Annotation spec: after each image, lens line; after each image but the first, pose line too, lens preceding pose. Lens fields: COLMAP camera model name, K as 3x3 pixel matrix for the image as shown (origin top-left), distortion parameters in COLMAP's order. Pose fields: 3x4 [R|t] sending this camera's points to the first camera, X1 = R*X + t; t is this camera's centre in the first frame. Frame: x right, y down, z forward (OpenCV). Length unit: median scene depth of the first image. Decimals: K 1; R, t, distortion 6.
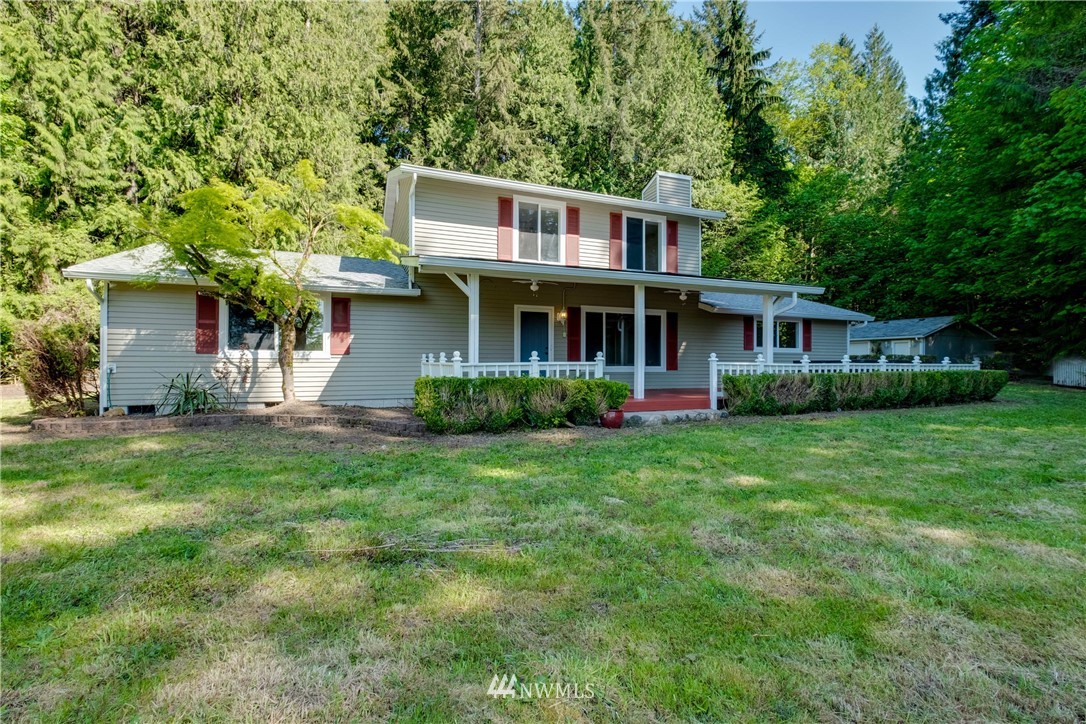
lens RADIAL K [[840.0, 0, 542.8], [0, 840.0, 378.0], [0, 0, 1]] dist [0.035427, -0.001607]
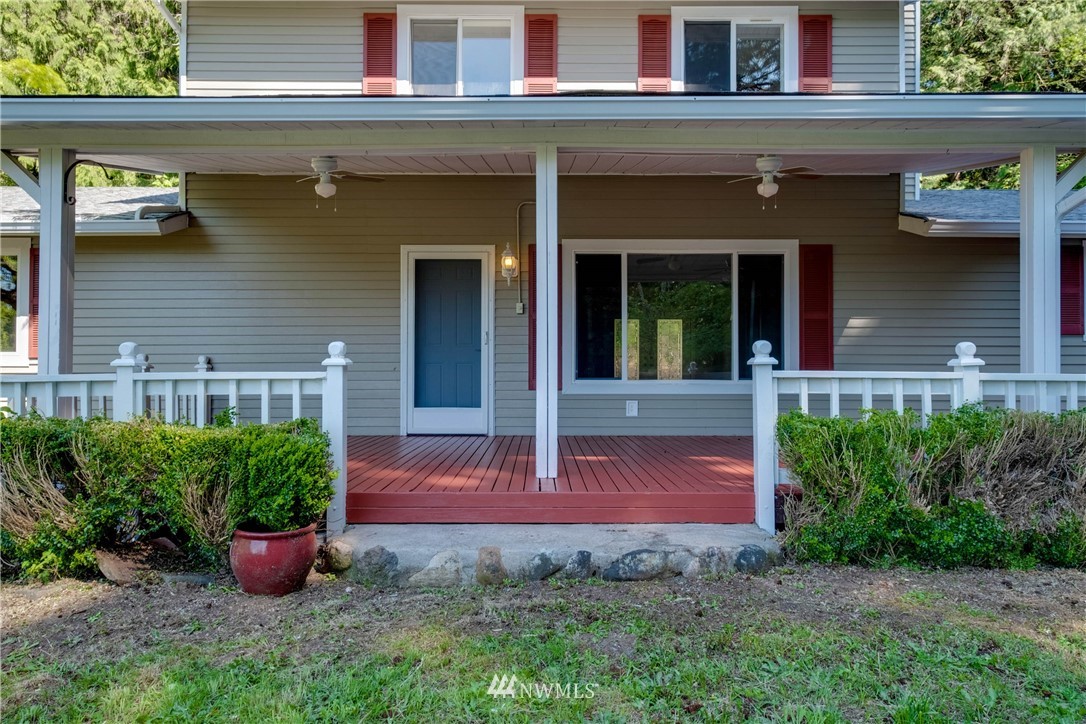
lens RADIAL K [[840.0, 0, 542.8], [0, 840.0, 378.0], [0, 0, 1]] dist [0.035427, -0.001607]
pose [[0.875008, 0.001210, -0.484107, 0.256797], [-0.002170, 0.999997, -0.001423, -0.014206], [0.484104, 0.002296, 0.875008, 0.635903]]
